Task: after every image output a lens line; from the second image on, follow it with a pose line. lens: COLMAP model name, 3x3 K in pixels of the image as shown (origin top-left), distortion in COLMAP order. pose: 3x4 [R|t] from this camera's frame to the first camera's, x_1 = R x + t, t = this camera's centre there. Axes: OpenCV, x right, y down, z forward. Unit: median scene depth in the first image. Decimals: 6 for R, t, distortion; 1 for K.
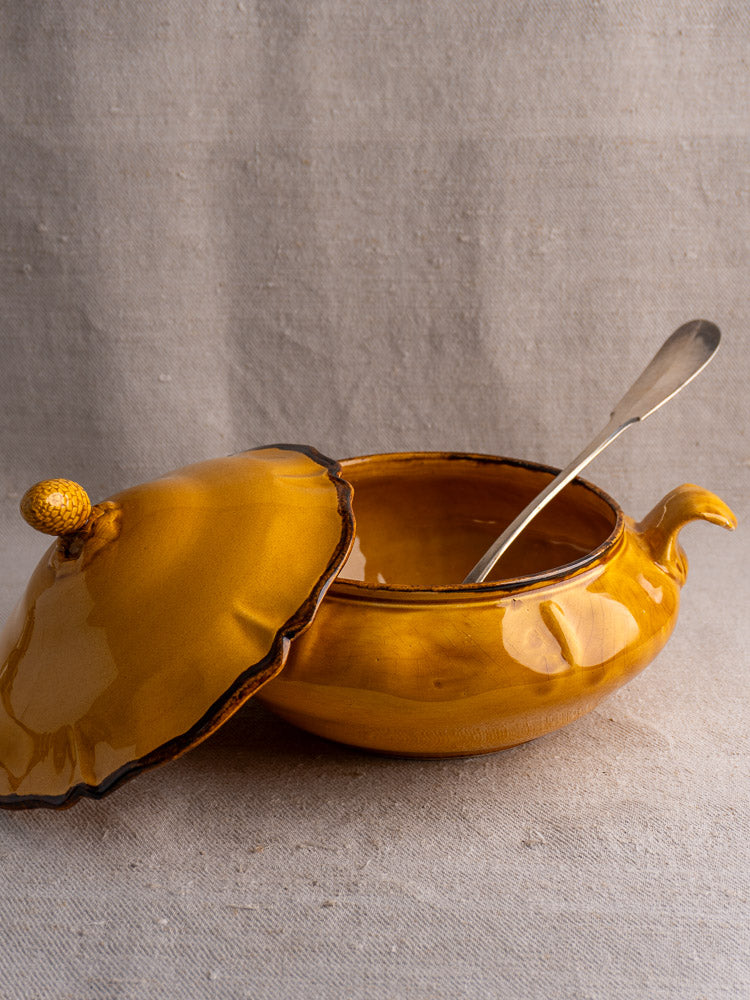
lens RADIAL K [[1578.8, 0, 374.8], [0, 1578.8, 422.6], [0, 0, 1]] dist [-0.023120, 0.082187]
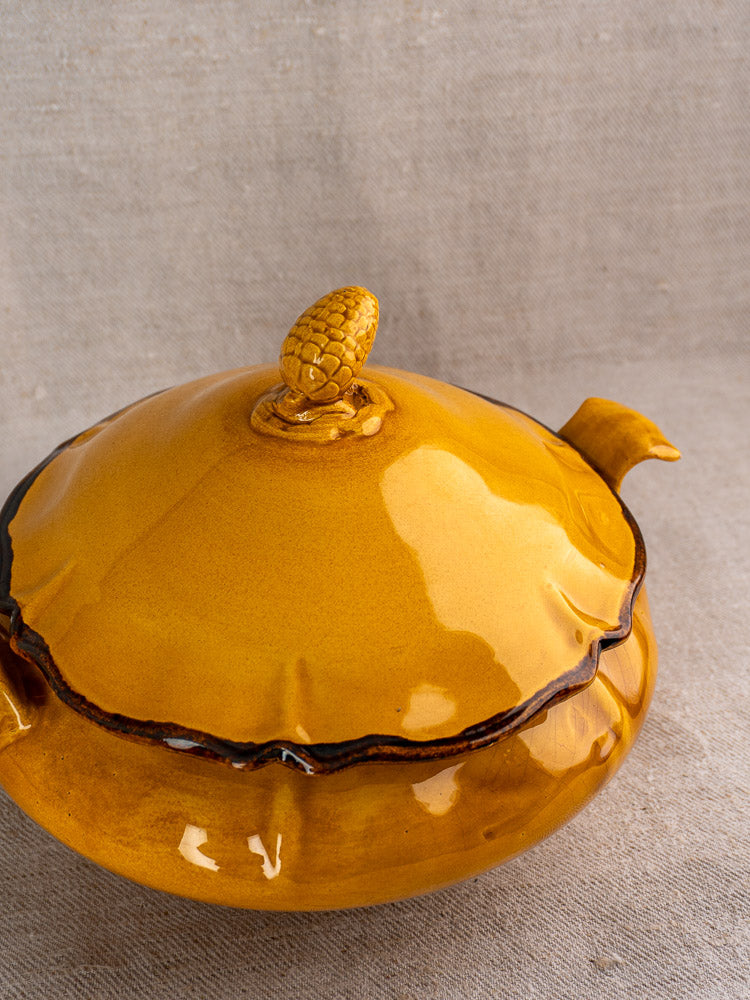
lens RADIAL K [[1496.4, 0, 380.4], [0, 1496.4, 426.3], [0, 0, 1]] dist [0.001537, 0.111427]
pose [[0.965943, -0.116650, 0.230968, -0.098732], [0.049409, 0.959345, 0.277878, -0.131726], [-0.253993, -0.257003, 0.932436, 0.287642]]
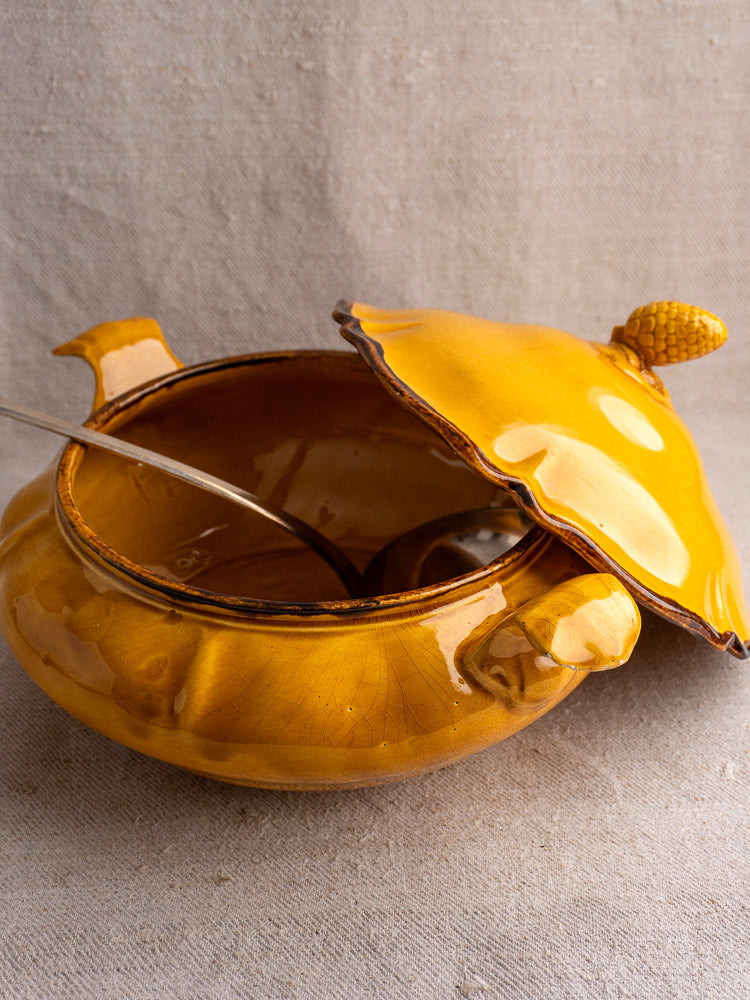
lens RADIAL K [[1586.6, 0, 388.7], [0, 1586.6, 433.7], [0, 0, 1]] dist [0.008187, 0.079306]
pose [[0.986751, -0.050128, 0.154306, -0.029347], [0.014585, 0.974628, 0.223355, -0.113151], [-0.161587, -0.218145, 0.962446, 0.229437]]
